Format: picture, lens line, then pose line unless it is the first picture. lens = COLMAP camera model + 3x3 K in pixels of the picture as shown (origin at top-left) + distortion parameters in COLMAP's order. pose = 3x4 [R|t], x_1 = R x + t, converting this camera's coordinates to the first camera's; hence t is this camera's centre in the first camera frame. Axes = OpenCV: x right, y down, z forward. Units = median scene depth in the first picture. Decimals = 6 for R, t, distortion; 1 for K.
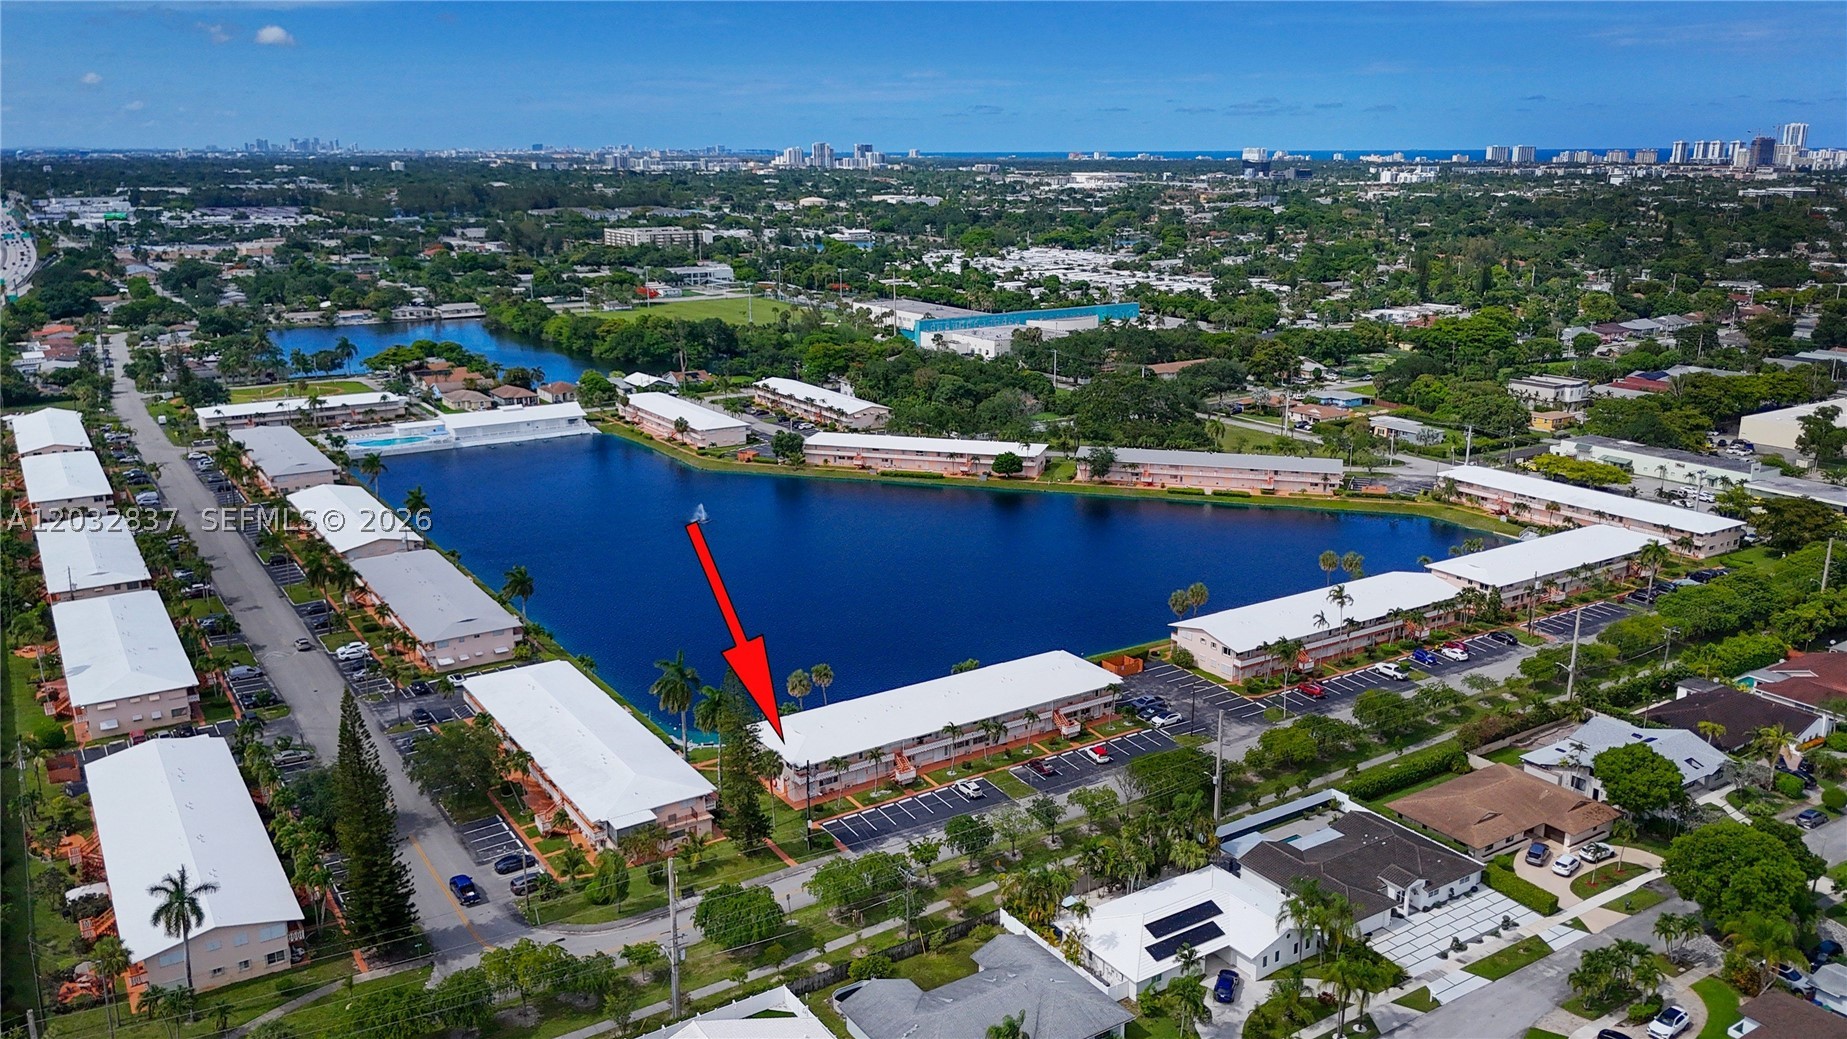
lens RADIAL K [[1383.3, 0, 923.5], [0, 1383.3, 519.5], [0, 0, 1]] dist [0.074827, -0.099590]
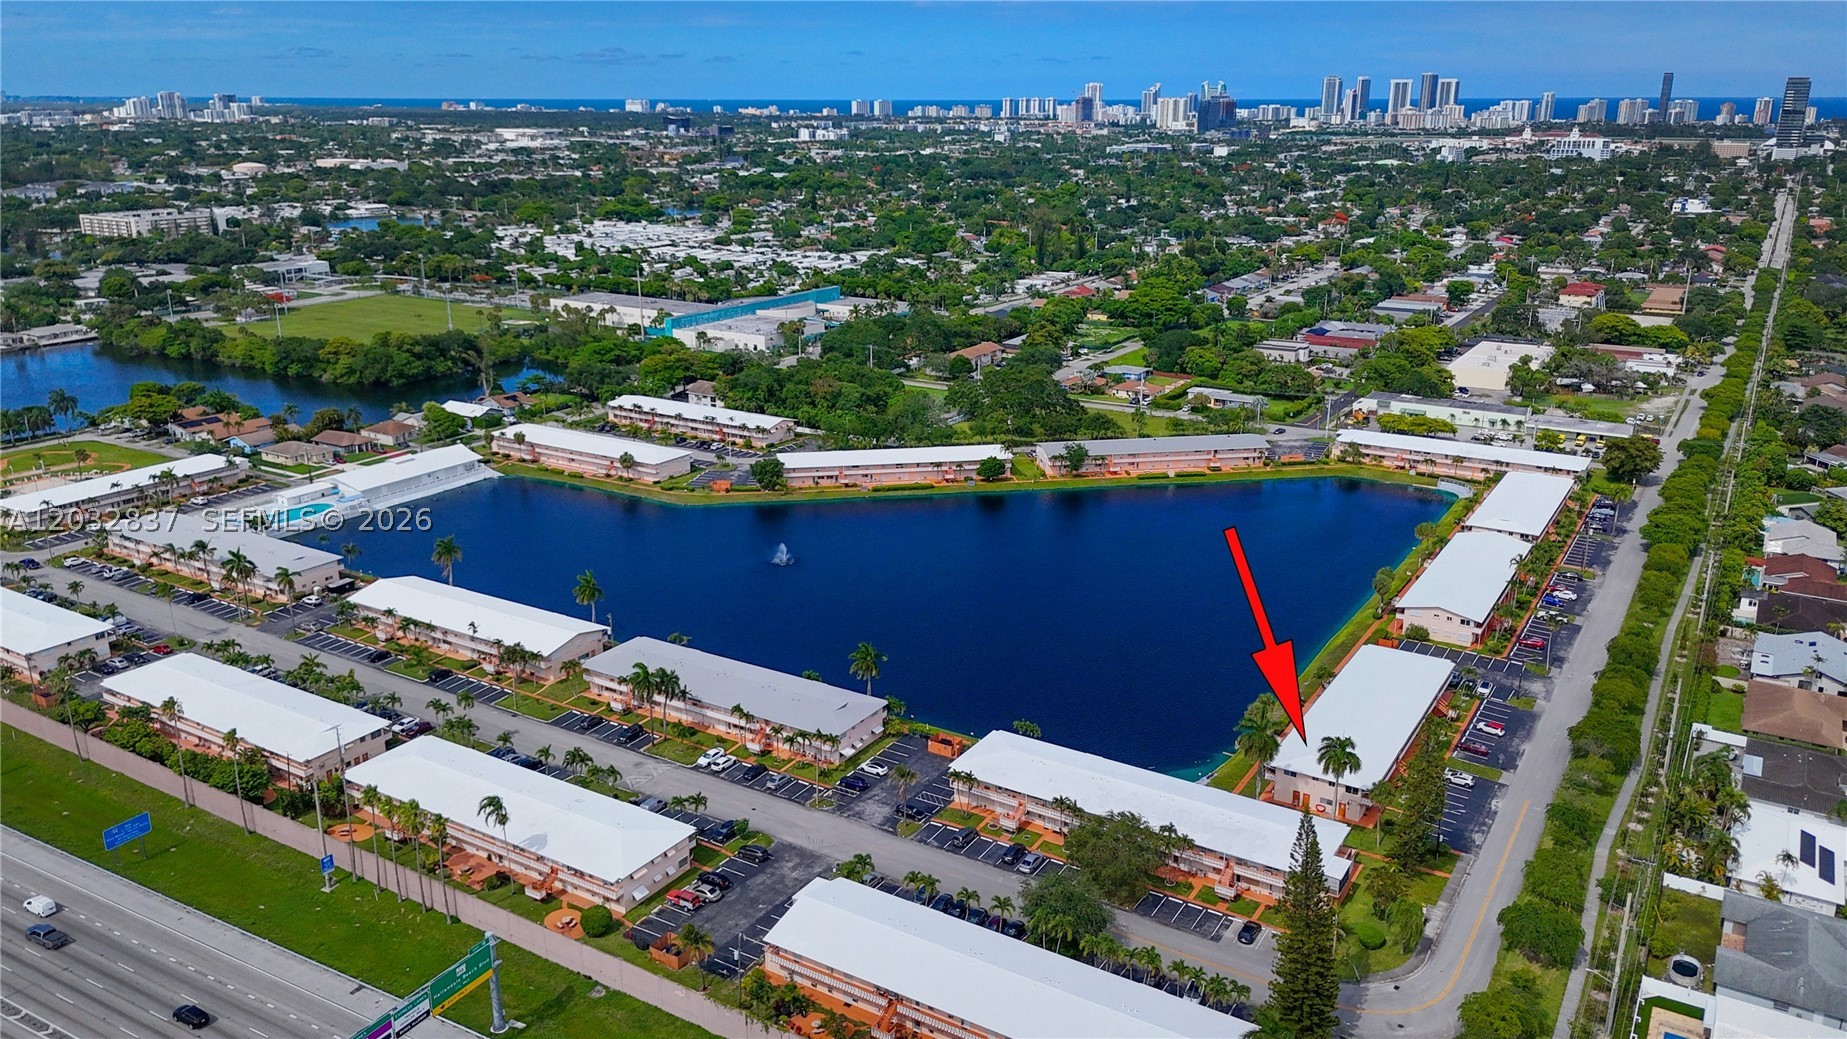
lens RADIAL K [[1383.3, 0, 923.5], [0, 1383.3, 519.5], [0, 0, 1]] dist [0.074827, -0.099590]
pose [[0.905661, -0.119740, 0.406743, -0.407281], [0.105755, 0.992770, 0.056784, -0.065150], [-0.410602, -0.008412, 0.911776, 0.070955]]
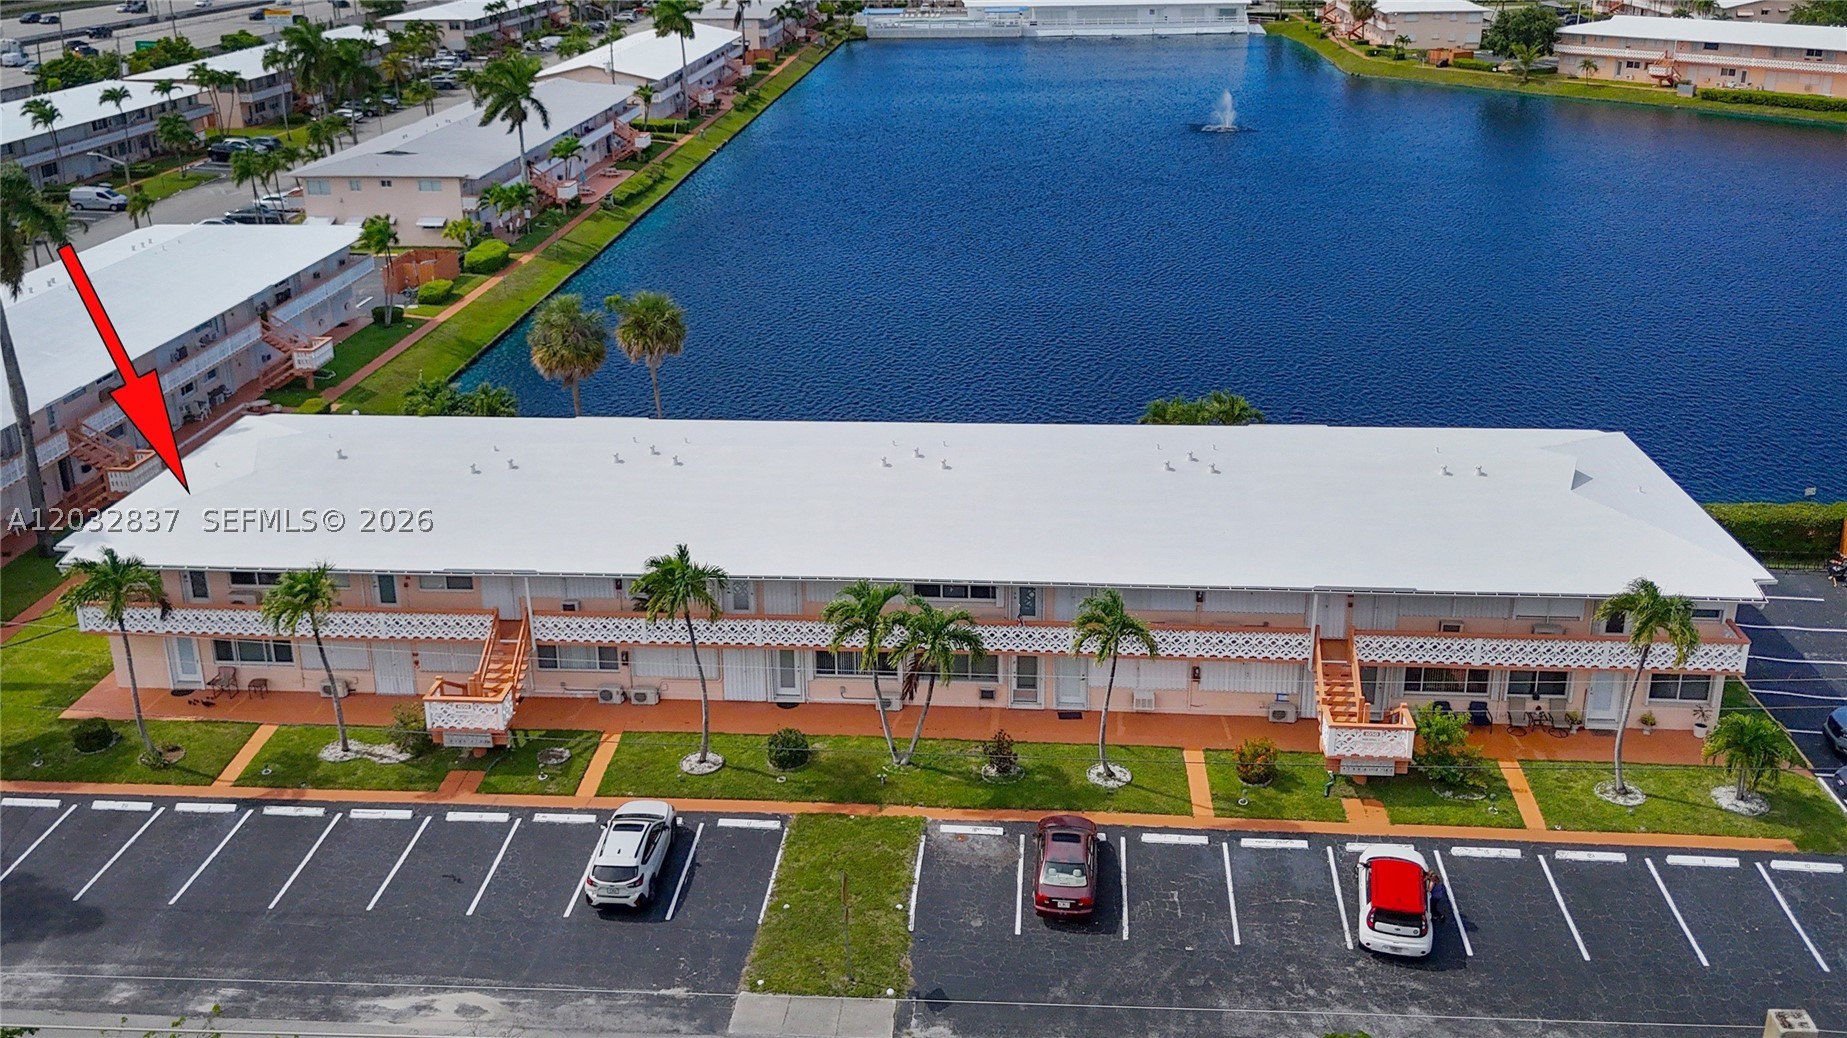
lens RADIAL K [[1590.9, 0, 918.6], [0, 1590.9, 491.3], [0, 0, 1]] dist [0.031121, 0.004648]
pose [[0.785786, 0.208140, -0.582424, 0.101975], [-0.140010, 0.977090, 0.160286, 0.045922], [0.602443, -0.044405, 0.796926, 0.416994]]
